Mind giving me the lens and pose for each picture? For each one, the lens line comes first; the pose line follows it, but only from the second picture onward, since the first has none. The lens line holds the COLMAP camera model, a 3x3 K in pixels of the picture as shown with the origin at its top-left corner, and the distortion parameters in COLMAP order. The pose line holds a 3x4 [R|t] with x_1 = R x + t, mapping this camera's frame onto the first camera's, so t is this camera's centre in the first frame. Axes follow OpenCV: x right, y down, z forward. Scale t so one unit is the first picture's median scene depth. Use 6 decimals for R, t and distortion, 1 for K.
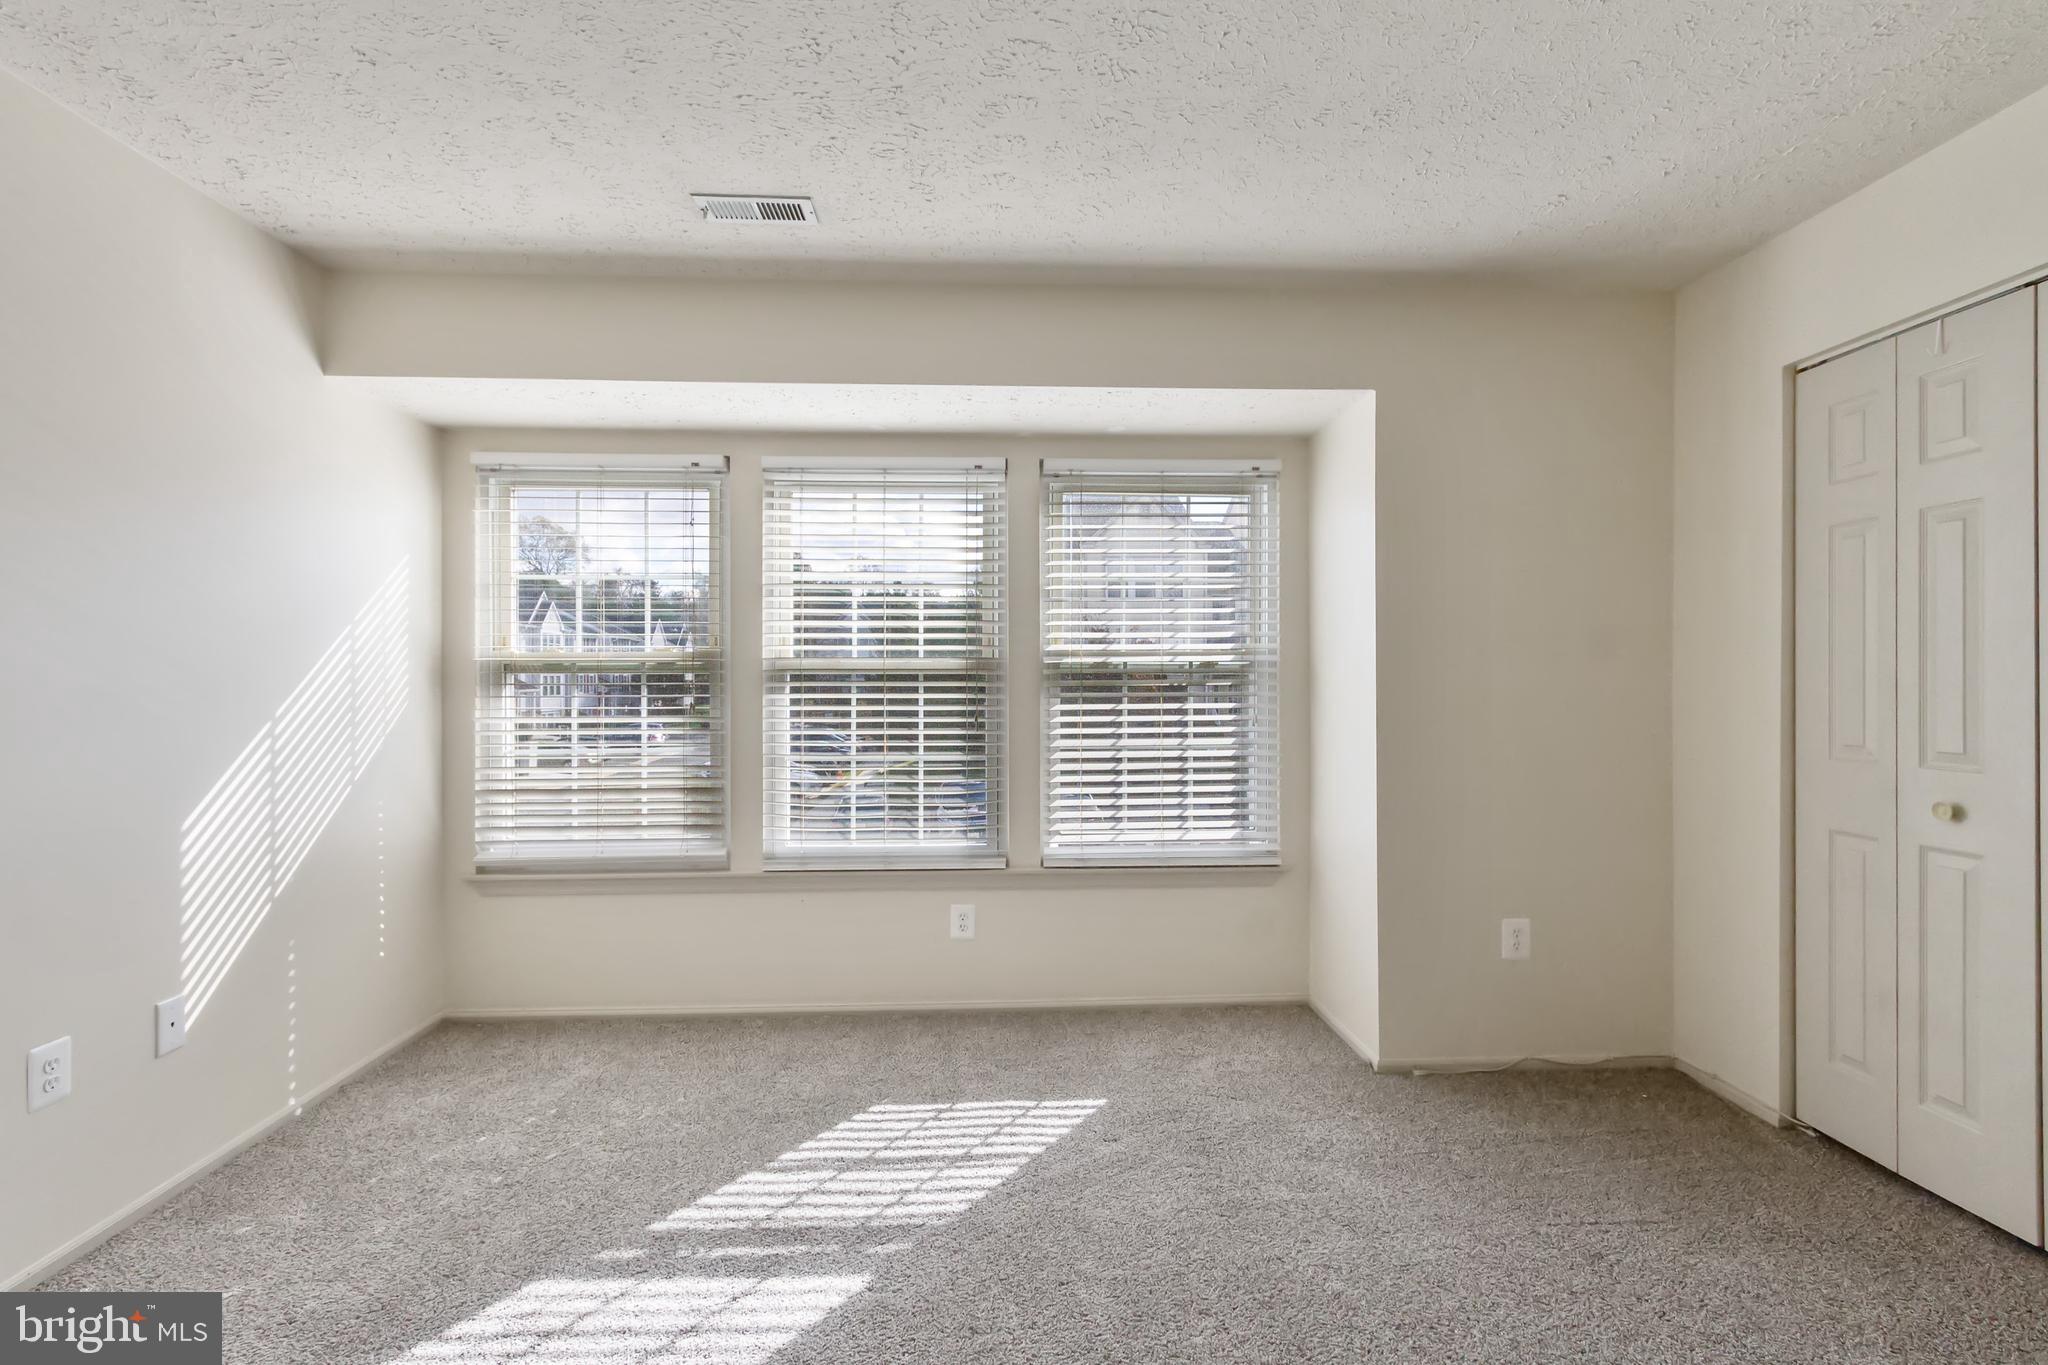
lens RADIAL K [[974.2, 0, 1029.7], [0, 974.2, 685.1], [0, 0, 1]] dist [0.005192, 0.000800]
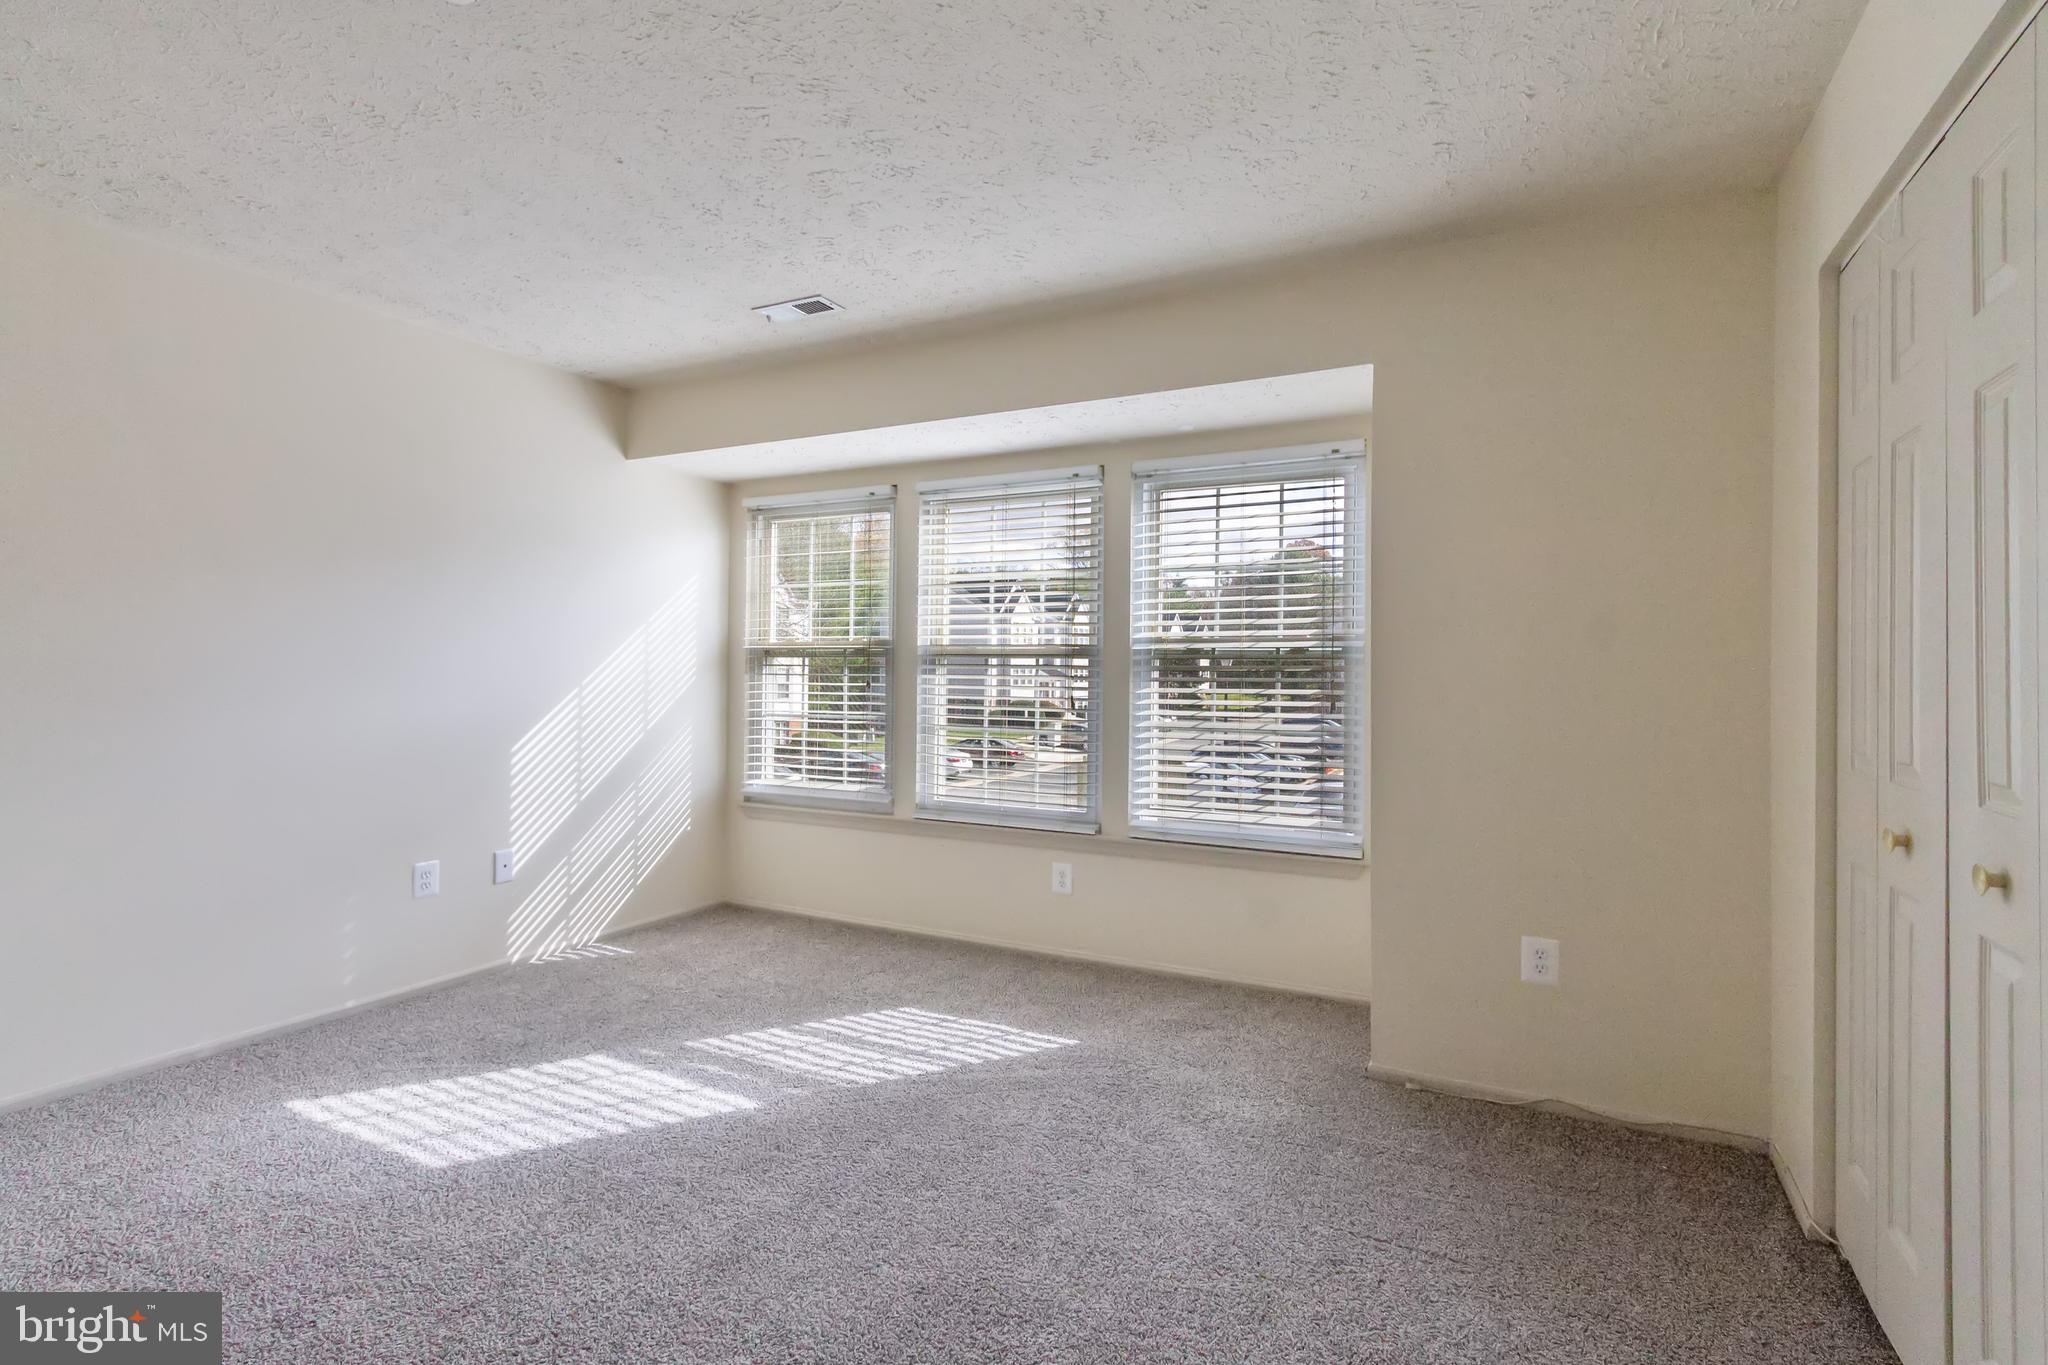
lens RADIAL K [[960.3, 0, 1039.8], [0, 960.3, 665.4], [0, 0, 1]] dist [0.000304, 0.001046]
pose [[0.869058, 0.006703, -0.494665, 0.552676], [-0.010136, 0.999940, -0.004258, 0.001434], [0.494607, 0.008715, 0.869073, 0.020561]]
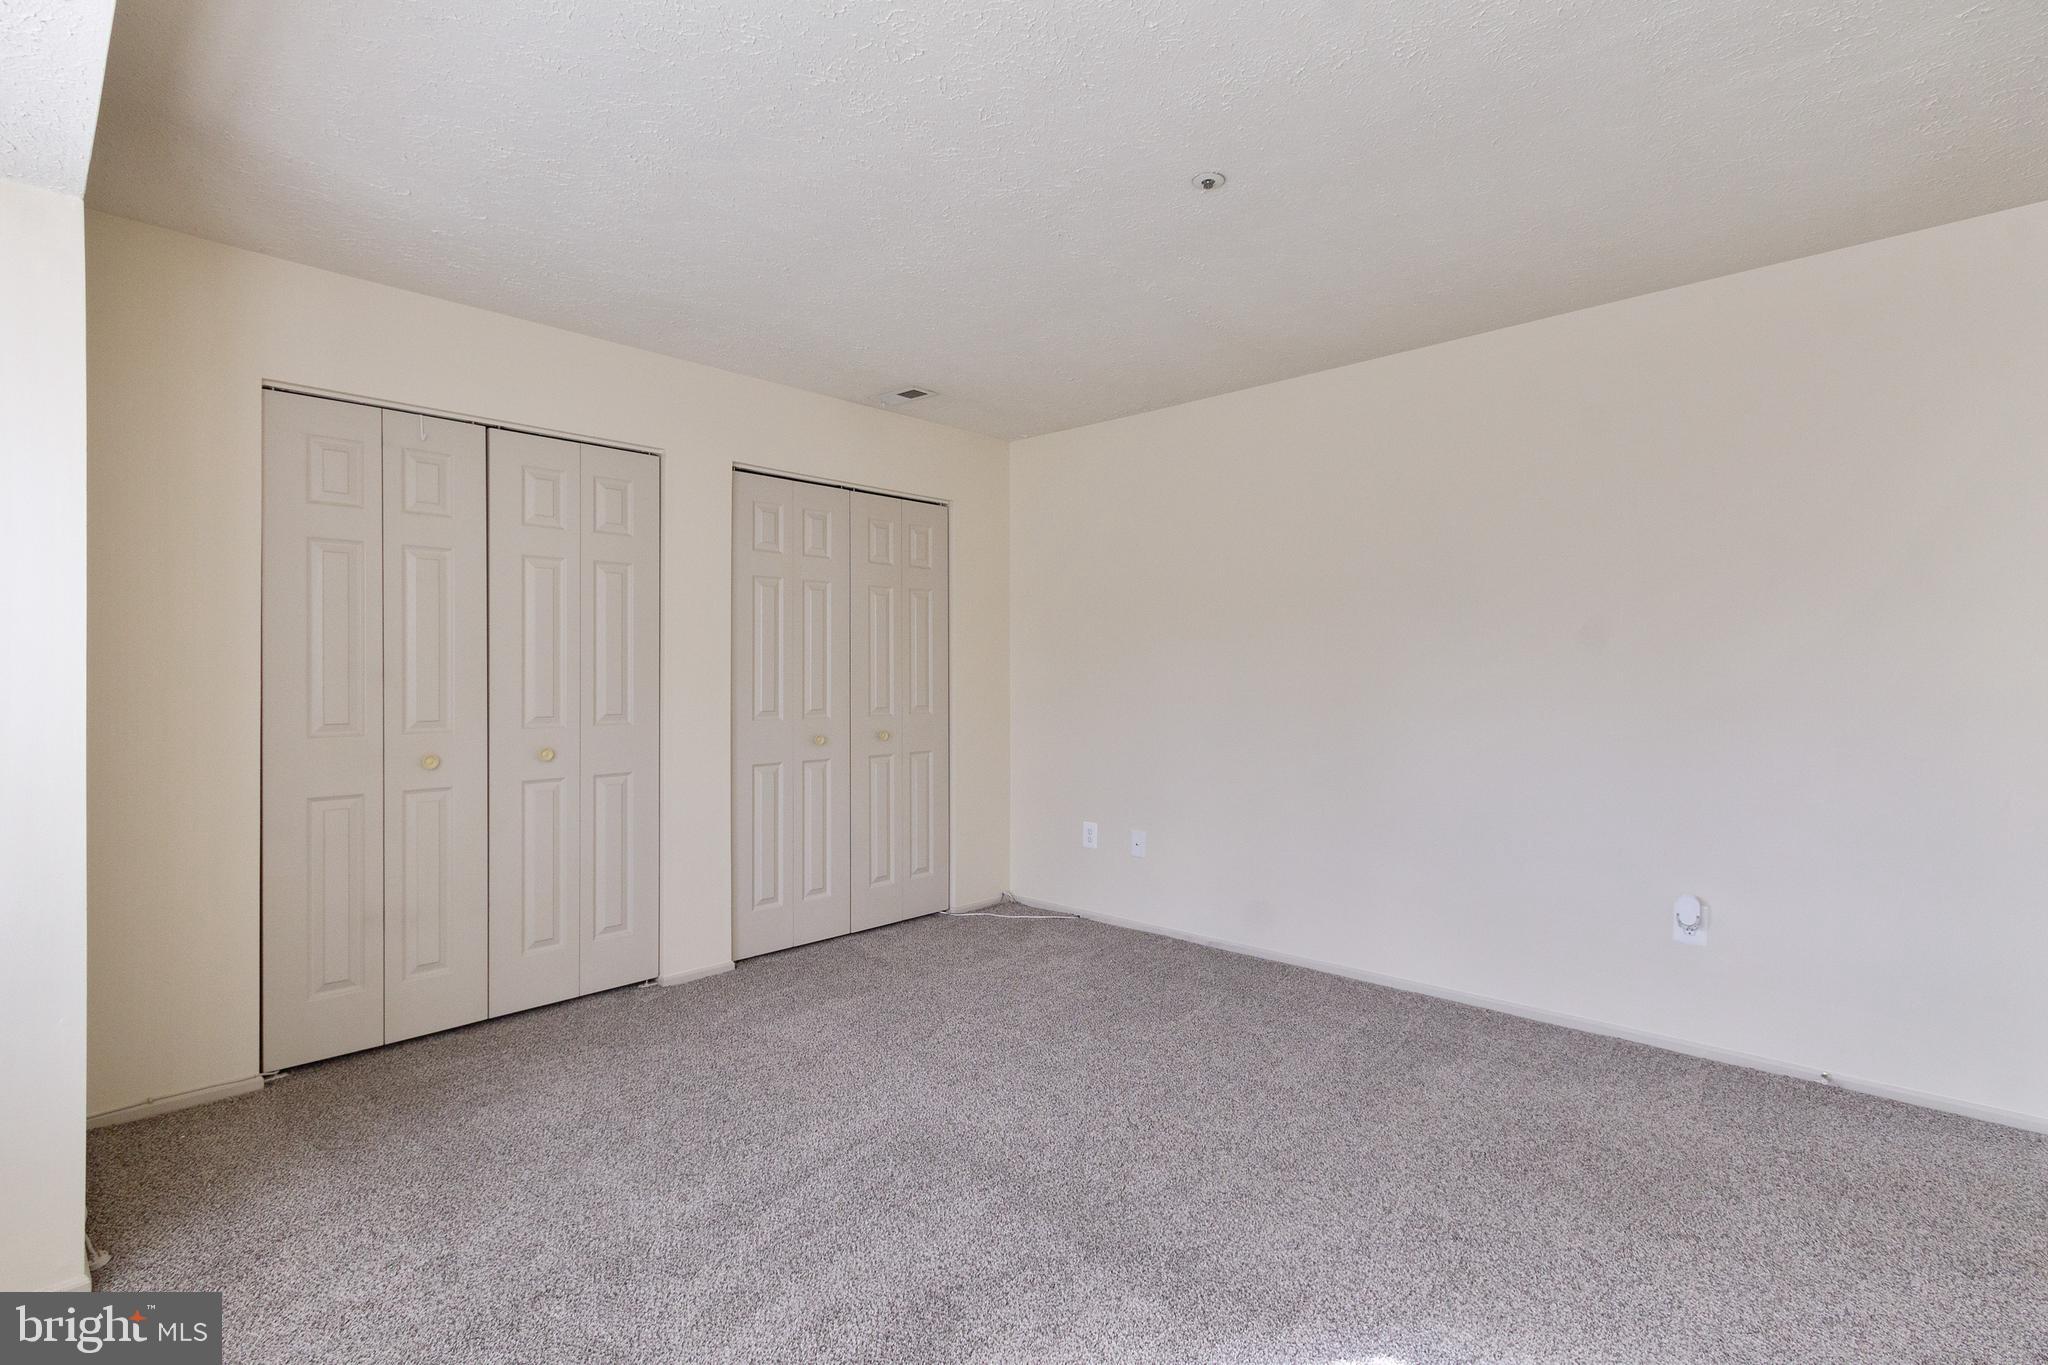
lens RADIAL K [[960.3, 0, 1039.8], [0, 960.3, 665.4], [0, 0, 1]] dist [0.000304, 0.001046]
pose [[-0.693064, -0.005972, 0.720851, -0.532488], [-0.004687, 0.999982, 0.003778, -0.017861], [-0.720860, -0.000761, -0.693080, 1.021591]]
